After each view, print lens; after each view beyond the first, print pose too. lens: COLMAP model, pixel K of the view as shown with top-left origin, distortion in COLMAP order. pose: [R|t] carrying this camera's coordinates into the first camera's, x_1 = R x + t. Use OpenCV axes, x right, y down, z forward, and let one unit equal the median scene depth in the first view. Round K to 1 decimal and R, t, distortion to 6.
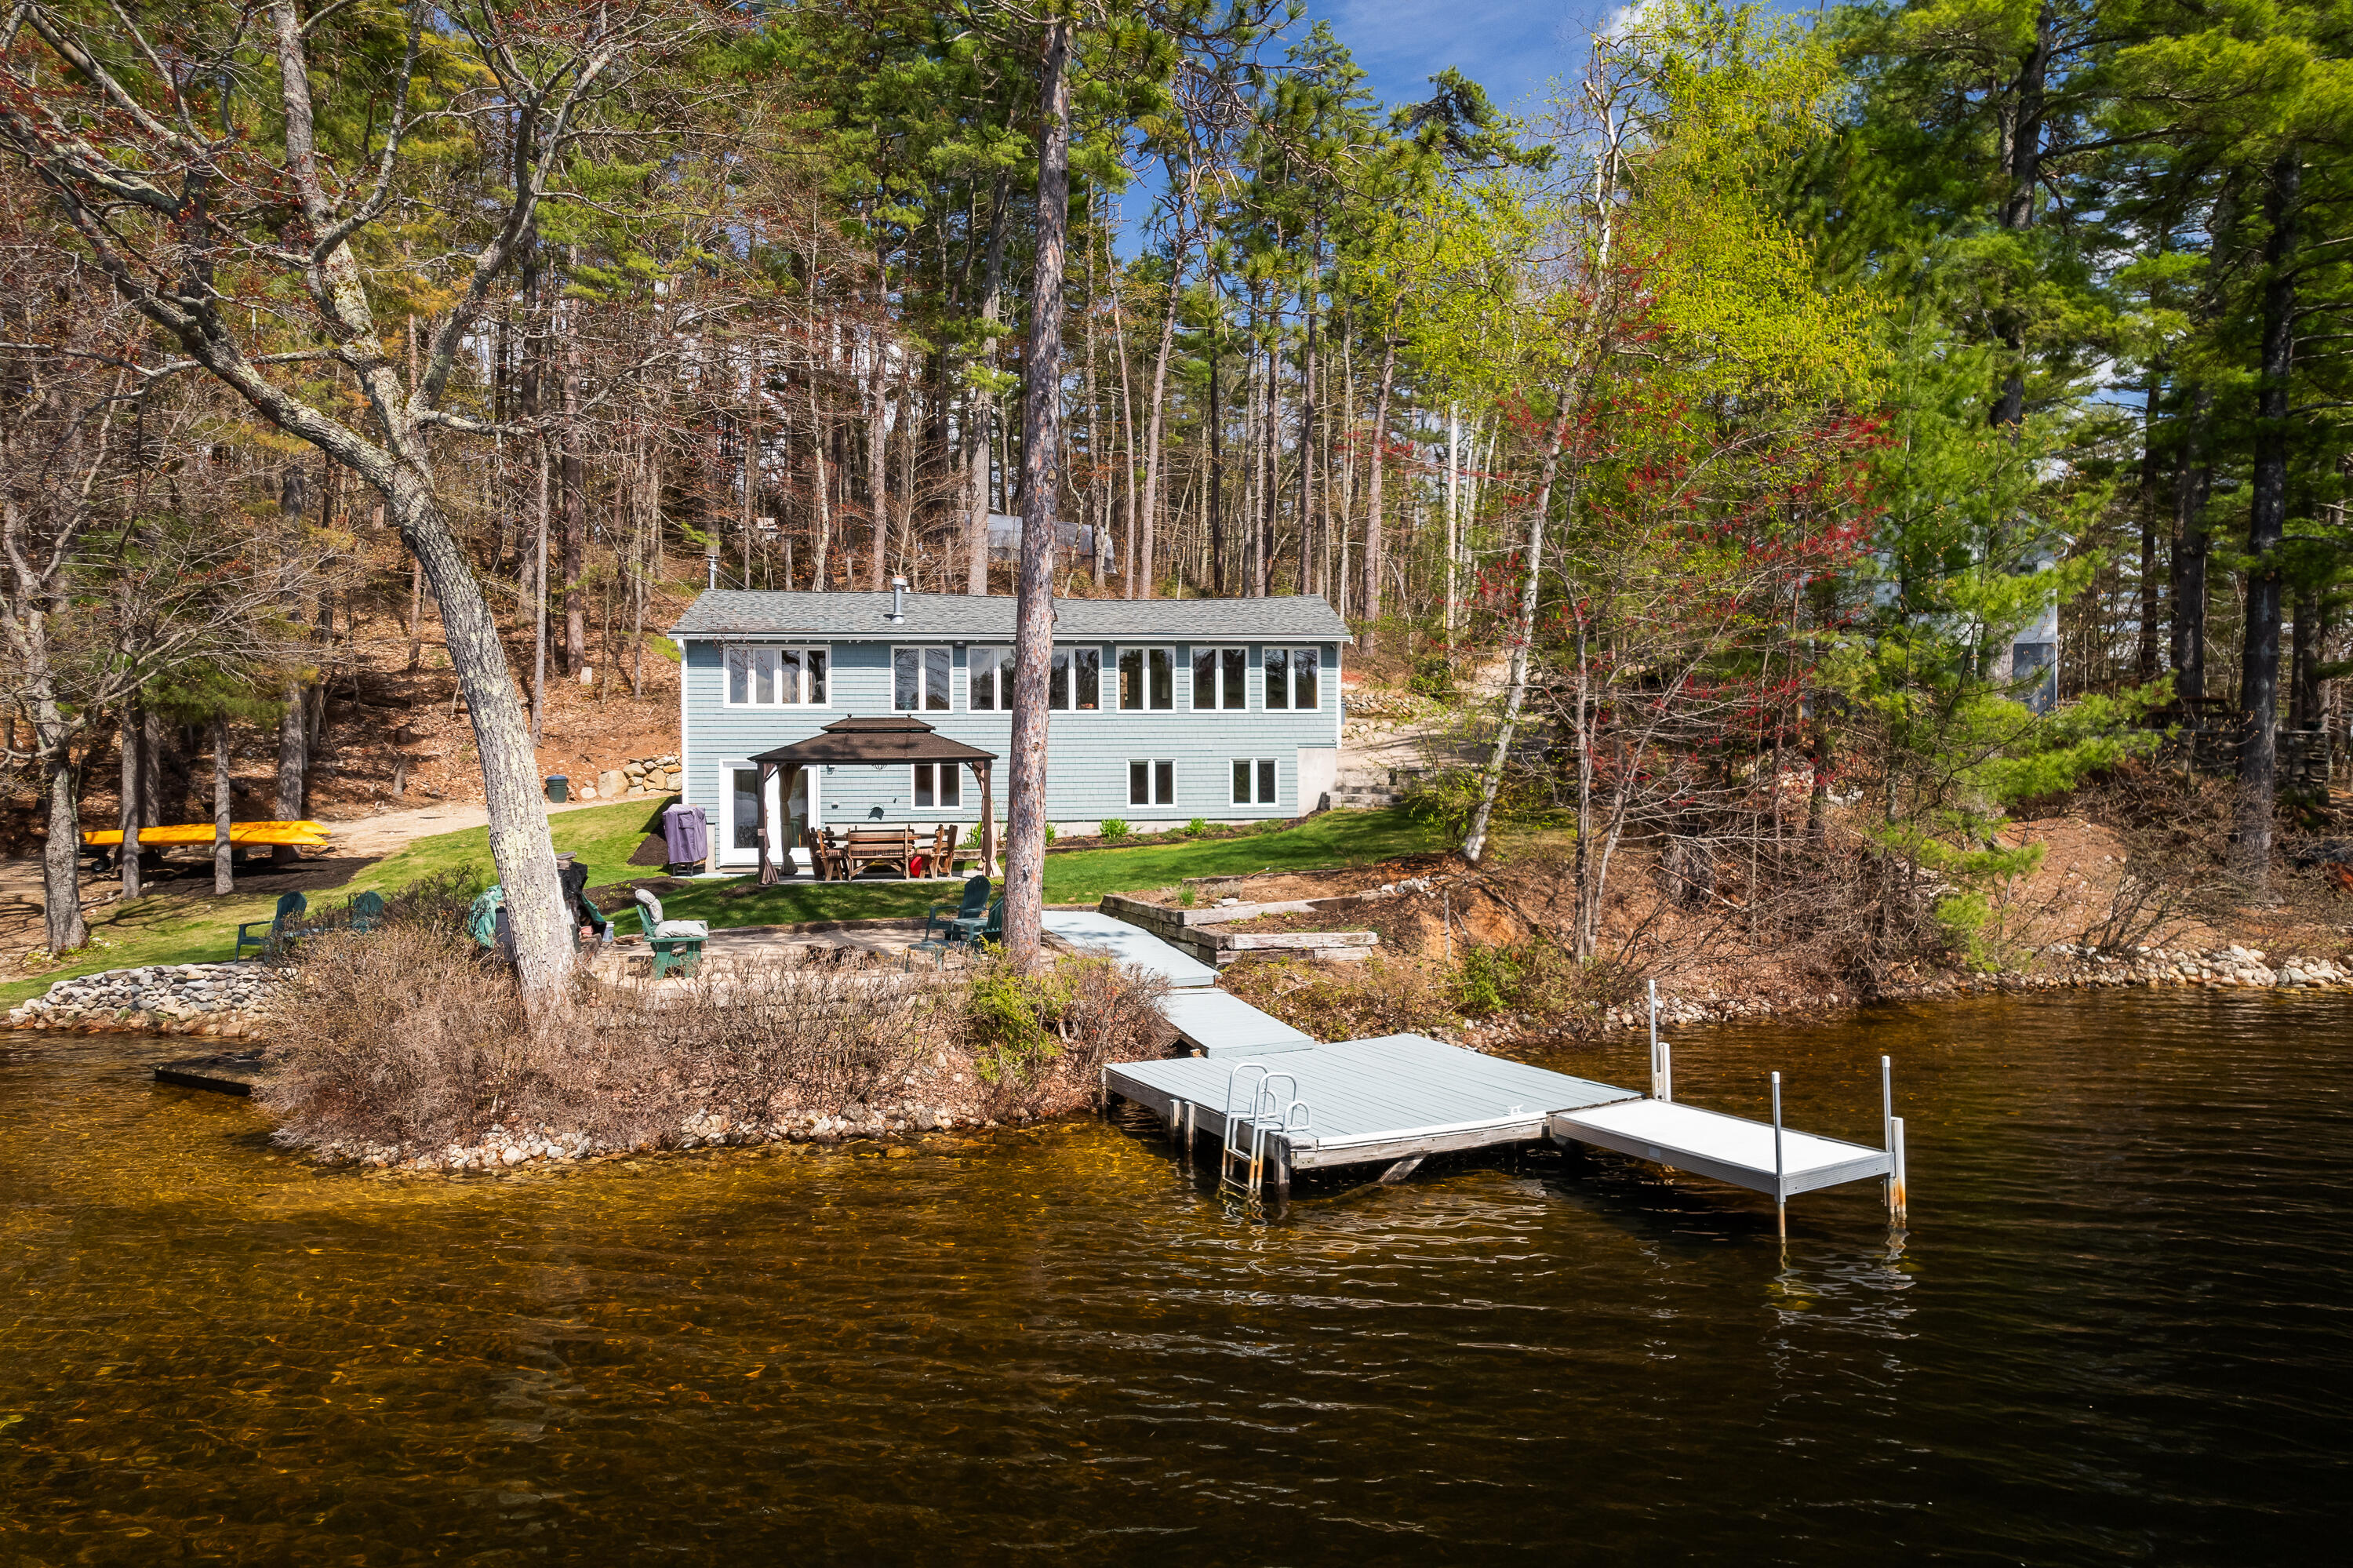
lens RADIAL K [[1519.5, 0, 1176.5], [0, 1519.5, 784.0], [0, 0, 1]] dist [-0.042157, 0.021320]
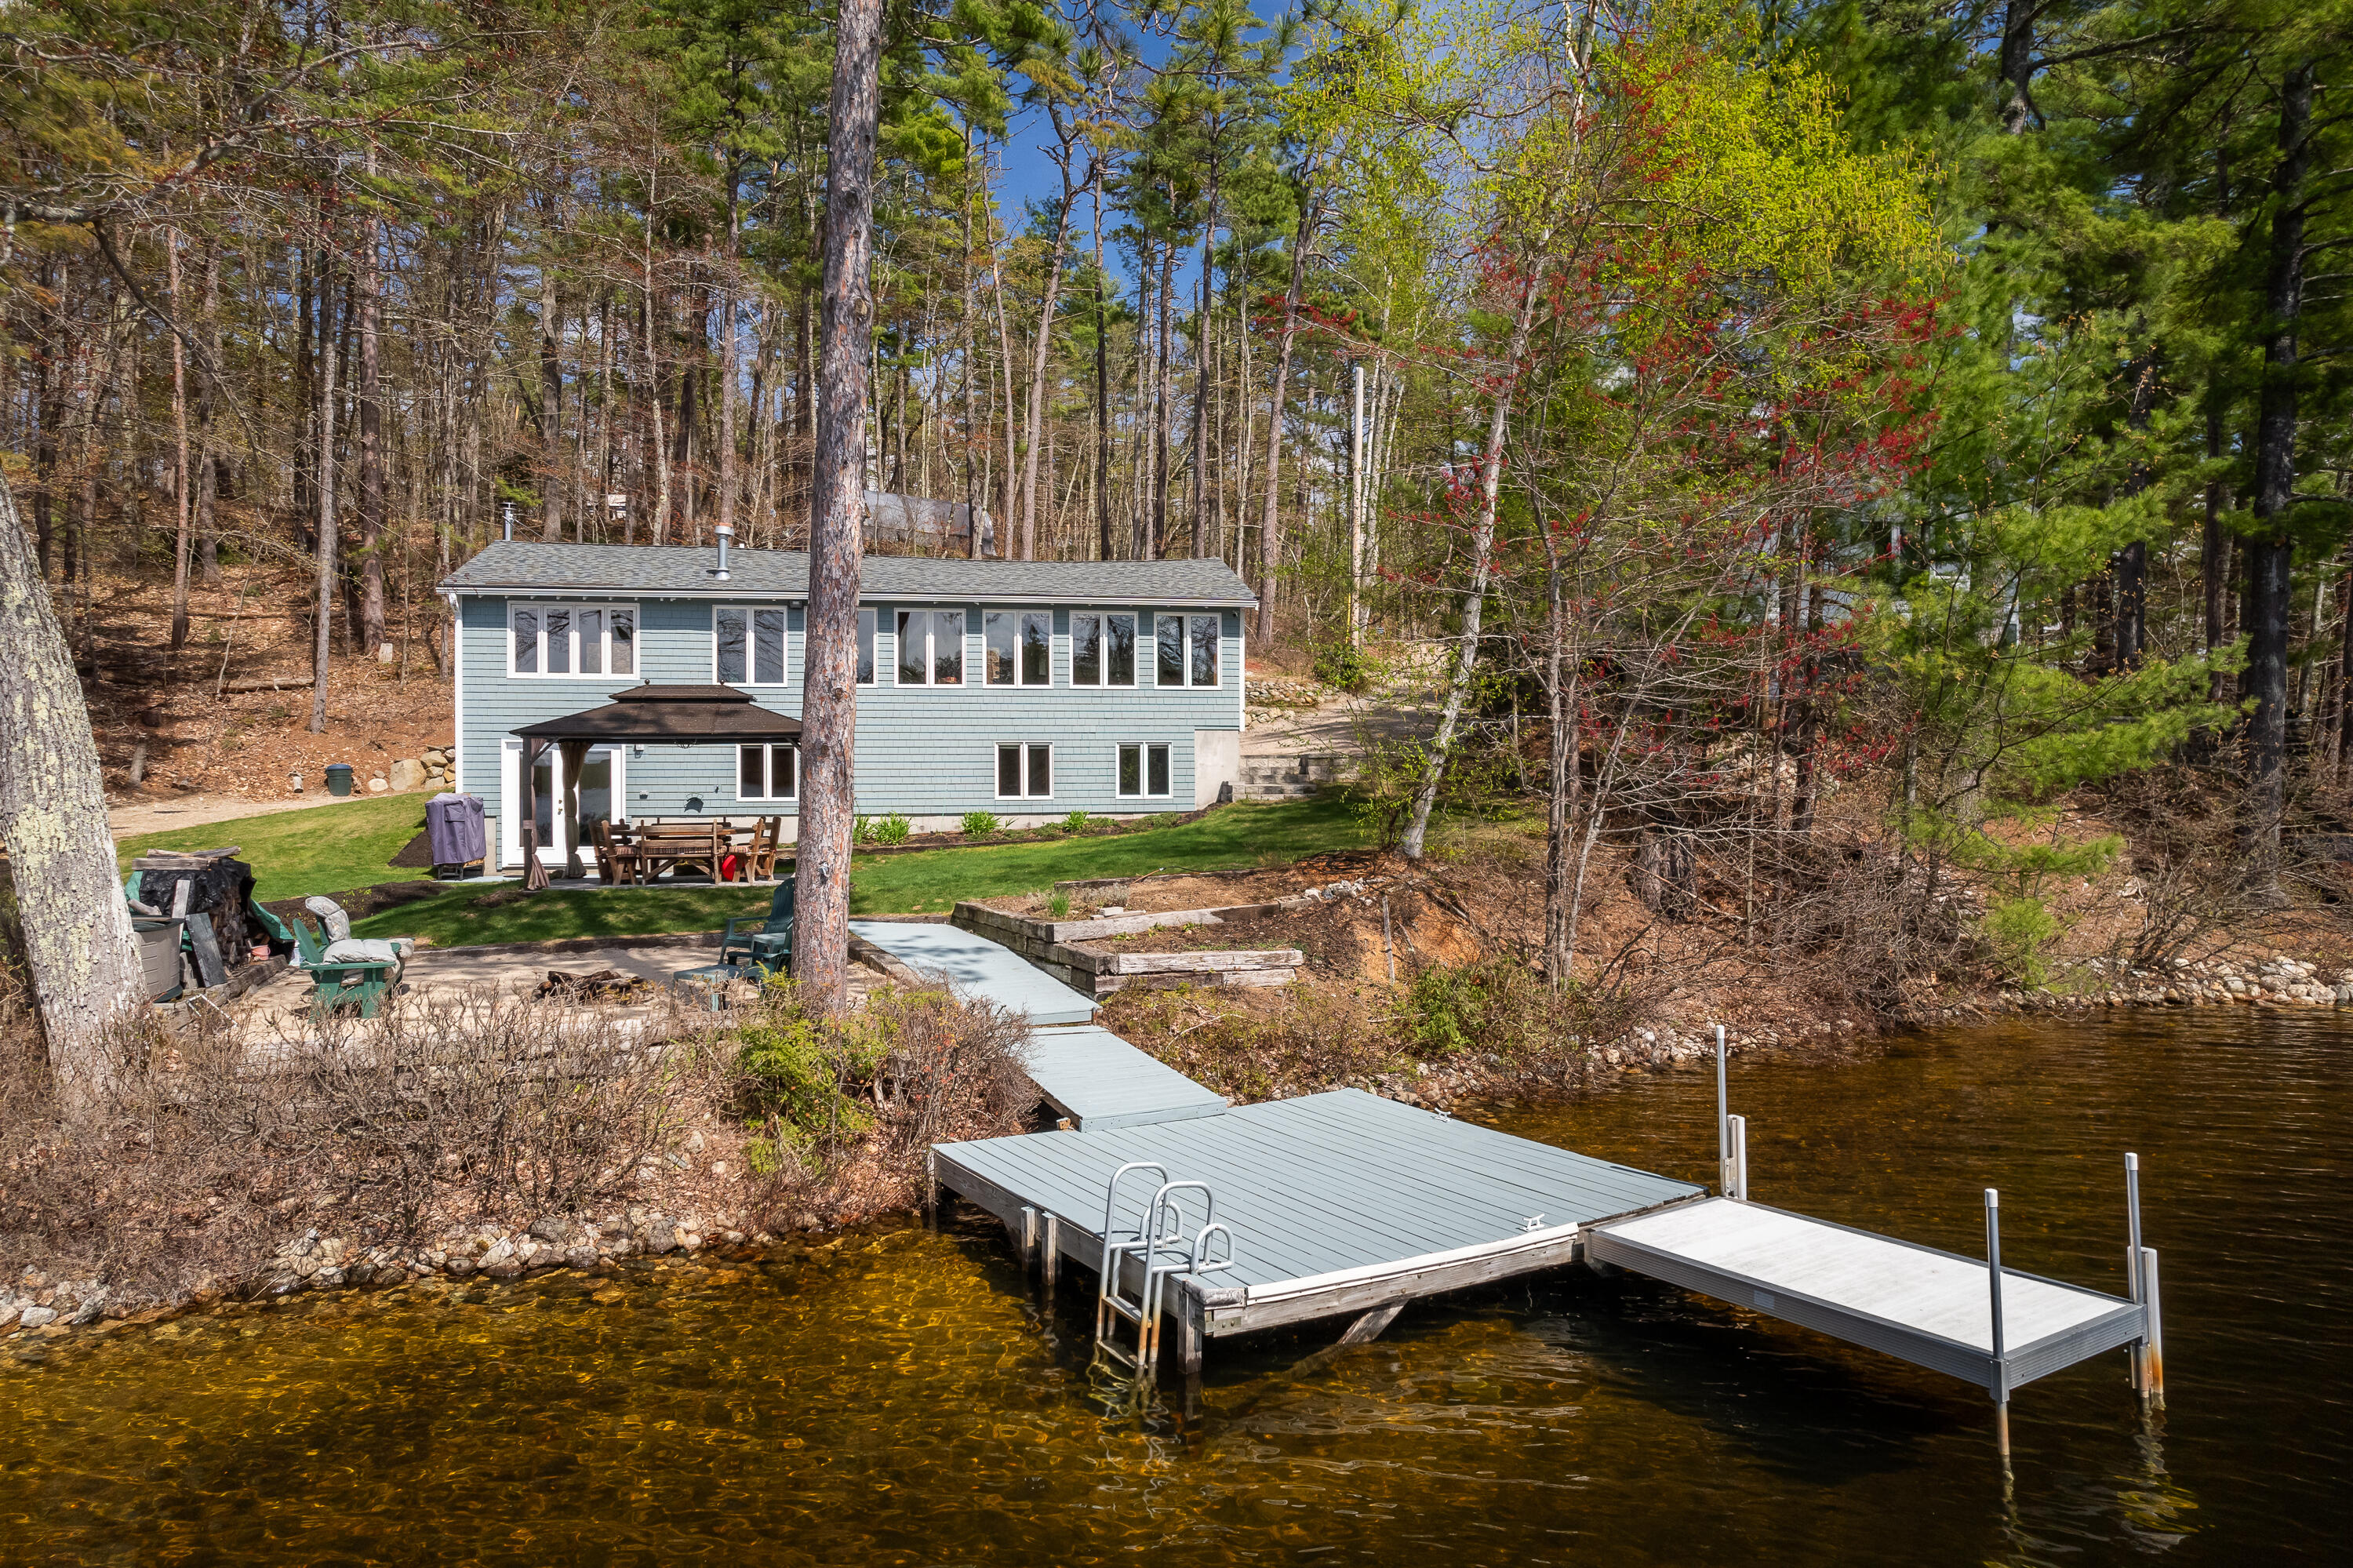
lens RADIAL K [[1519.5, 0, 1176.5], [0, 1519.5, 784.0], [0, 0, 1]] dist [-0.042157, 0.021320]
pose [[0.997318, 0.002444, 0.073143, 0.009719], [-0.002217, 0.999992, -0.003186, 0.014181], [-0.073151, 0.003015, 0.997316, 0.210693]]
